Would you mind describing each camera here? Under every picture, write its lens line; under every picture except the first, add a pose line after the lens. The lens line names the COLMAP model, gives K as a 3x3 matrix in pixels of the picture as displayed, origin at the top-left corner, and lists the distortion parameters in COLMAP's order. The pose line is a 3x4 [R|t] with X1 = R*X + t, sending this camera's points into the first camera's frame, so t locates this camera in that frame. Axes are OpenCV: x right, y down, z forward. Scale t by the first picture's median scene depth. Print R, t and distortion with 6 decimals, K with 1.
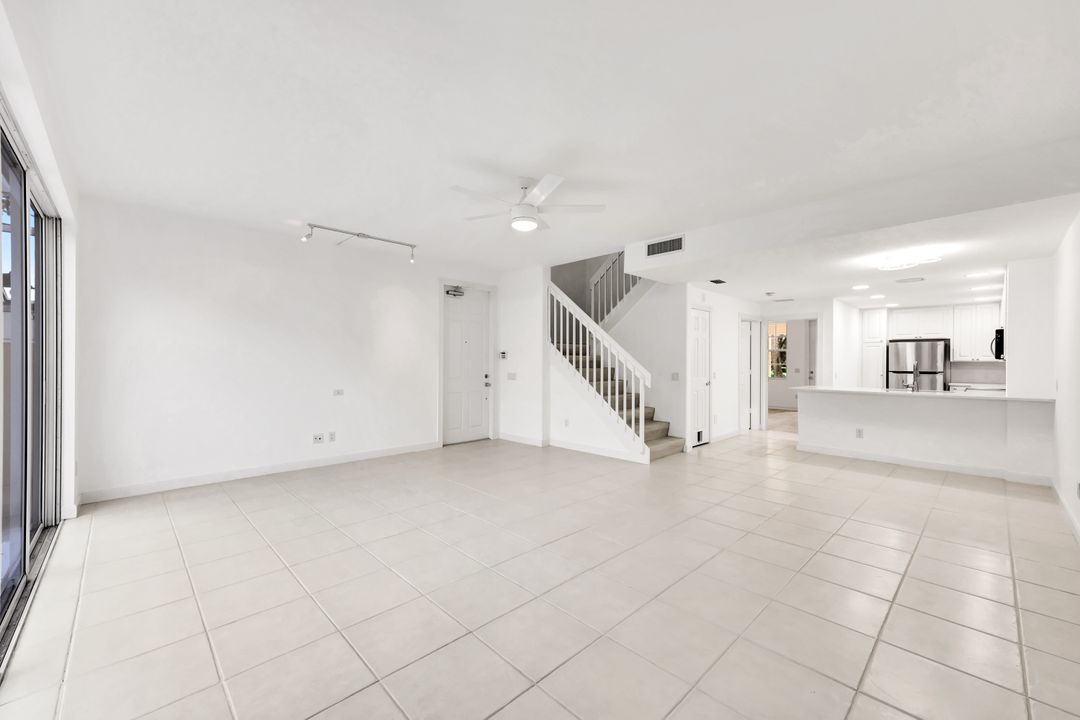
lens RADIAL K [[438.0, 0, 535.7], [0, 438.0, 359.4], [0, 0, 1]] dist [-0.001436, -0.000060]
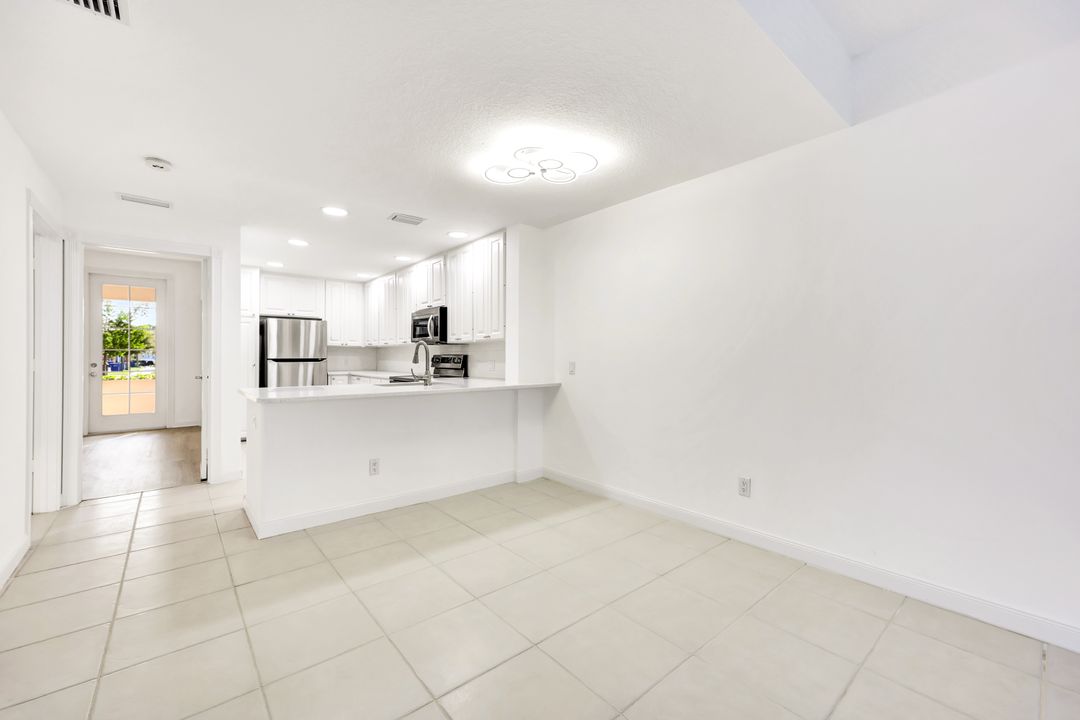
lens RADIAL K [[438.0, 0, 535.7], [0, 438.0, 359.4], [0, 0, 1]] dist [-0.001436, -0.000060]
pose [[0.043126, -0.018102, 0.998906, 0.140576], [0.005053, 0.999827, 0.017900, 0.016760], [-0.999057, 0.004276, 0.043210, 0.571059]]
